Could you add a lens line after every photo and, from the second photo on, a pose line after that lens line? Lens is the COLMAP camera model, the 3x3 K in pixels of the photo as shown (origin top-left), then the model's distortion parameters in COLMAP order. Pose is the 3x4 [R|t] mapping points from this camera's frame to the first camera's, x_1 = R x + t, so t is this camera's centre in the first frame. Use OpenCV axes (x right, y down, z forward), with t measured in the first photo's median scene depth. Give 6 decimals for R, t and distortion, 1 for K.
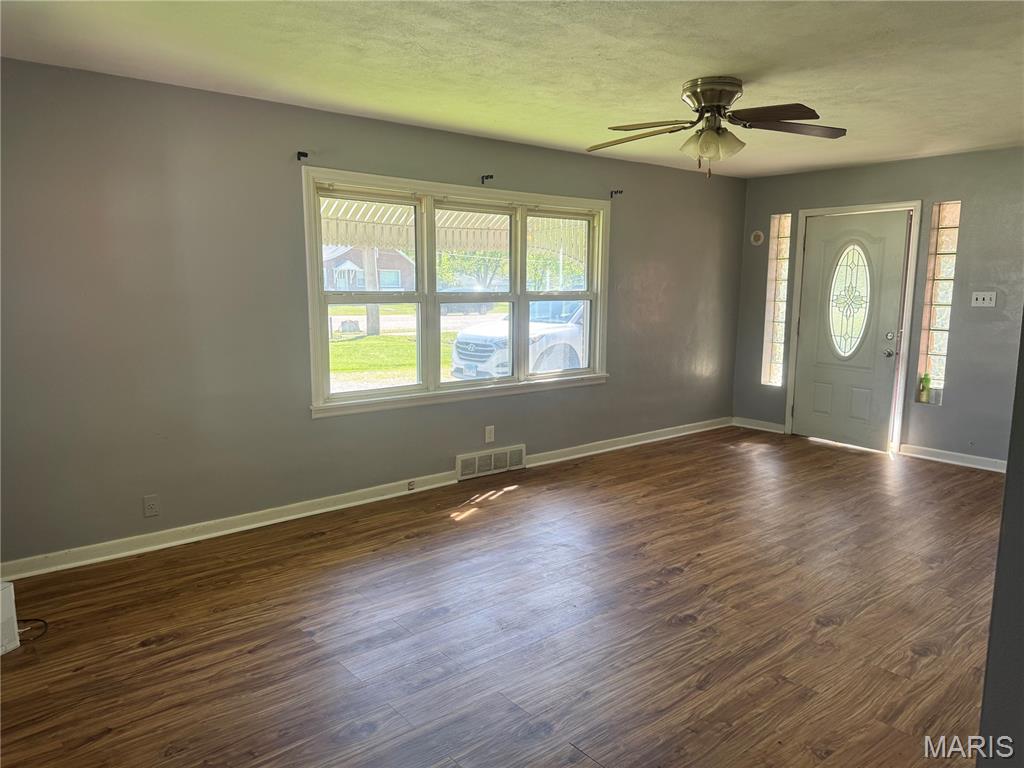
lens RADIAL K [[714.3, 0, 512.0], [0, 714.3, 384.0], [0, 0, 1]] dist [0.034782, 0.000650]
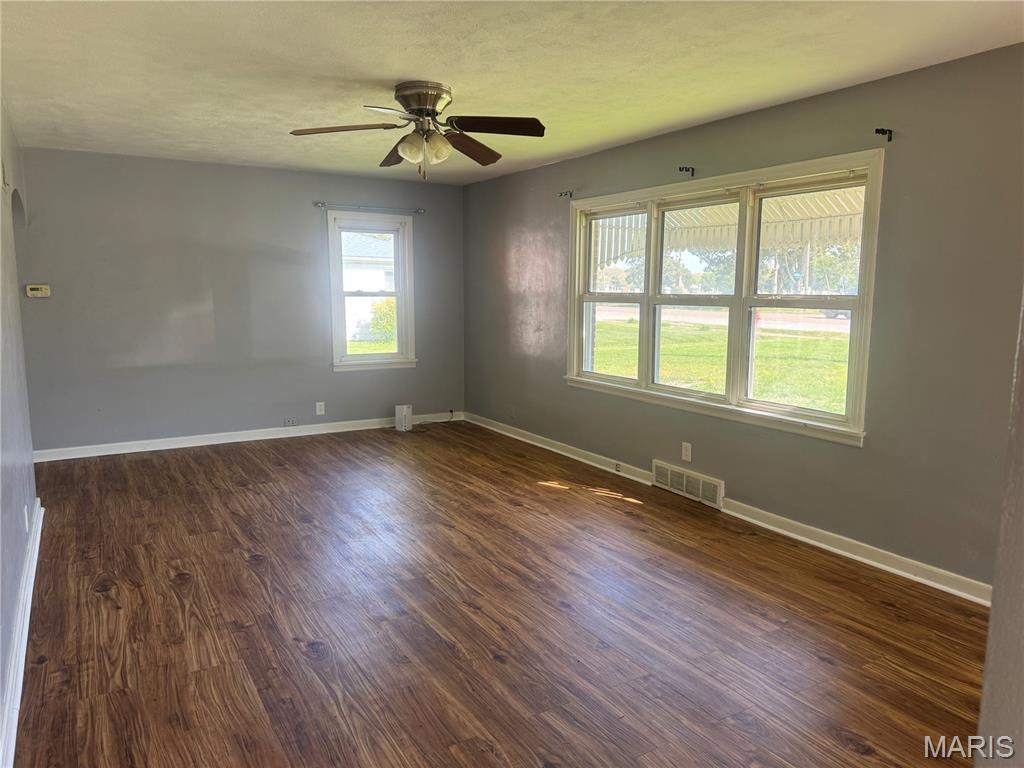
lens RADIAL K [[718.8, 0, 513.3], [0, 718.8, 396.7], [0, 0, 1]] dist [0.046339, -0.071819]
pose [[-0.147418, 0.142348, -0.978777, 0.904827], [-0.157031, 0.973669, 0.165256, -0.116050], [0.976529, 0.178060, -0.121183, 0.910743]]
